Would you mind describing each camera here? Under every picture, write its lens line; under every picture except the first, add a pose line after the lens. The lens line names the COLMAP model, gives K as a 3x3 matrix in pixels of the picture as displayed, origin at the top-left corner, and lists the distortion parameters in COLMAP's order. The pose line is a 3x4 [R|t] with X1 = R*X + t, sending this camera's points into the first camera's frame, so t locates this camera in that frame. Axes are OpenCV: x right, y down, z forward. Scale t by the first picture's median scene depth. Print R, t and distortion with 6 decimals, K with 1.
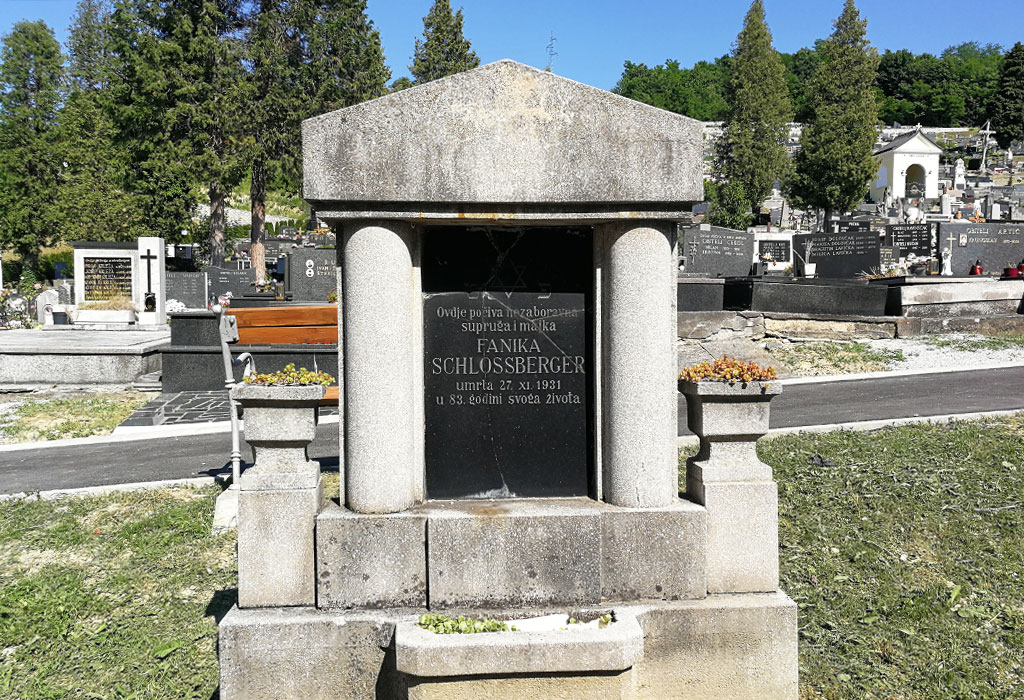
lens RADIAL K [[829.4, 0, 508.9], [0, 829.4, 346.7], [0, 0, 1]] dist [0.003968, -0.009230]
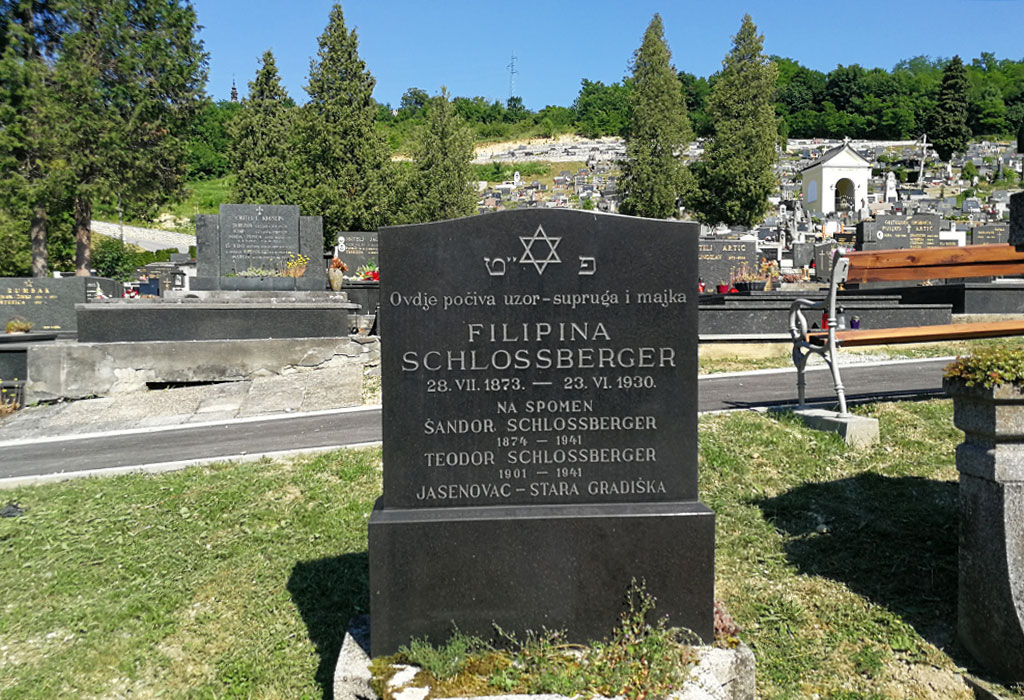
lens RADIAL K [[835.5, 0, 512.0], [0, 835.5, 350.0], [0, 0, 1]] dist [0.011903, -0.001454]
pose [[0.999426, -0.018875, 0.028120, 0.093297], [0.019412, 0.999632, -0.018952, -0.001117], [-0.027752, 0.019487, 0.999425, 0.004775]]
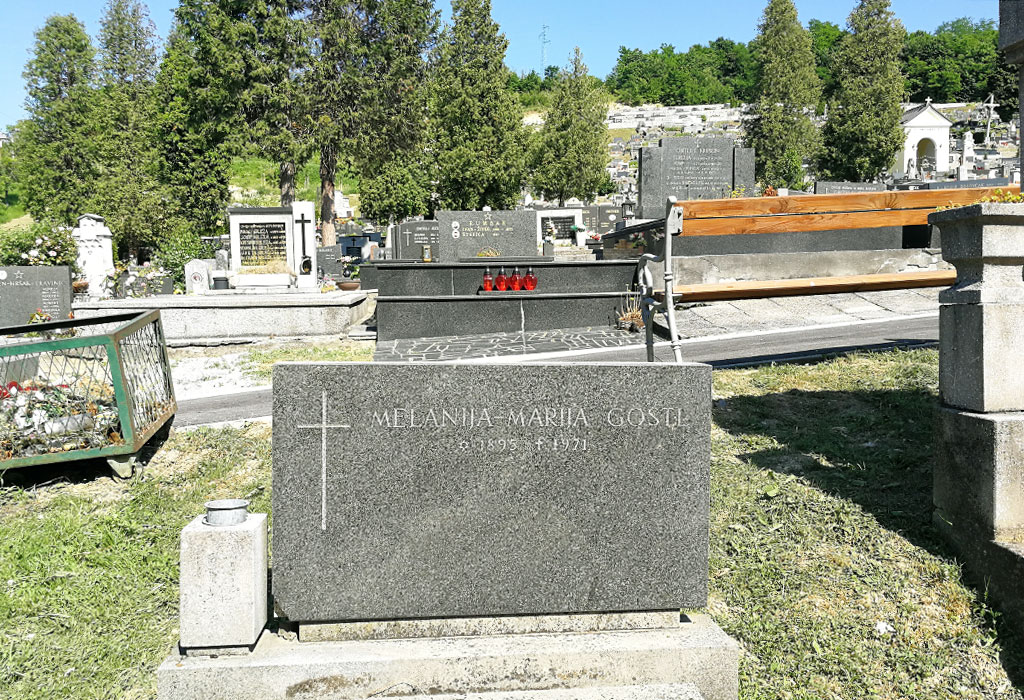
lens RADIAL K [[824.9, 0, 508.4], [0, 824.9, 347.5], [0, 0, 1]] dist [0.003109, -0.007735]
pose [[0.999534, -0.029866, 0.006361, -0.052756], [0.029784, 0.999476, 0.012668, 0.011136], [-0.006736, -0.012472, 0.999900, -0.003480]]
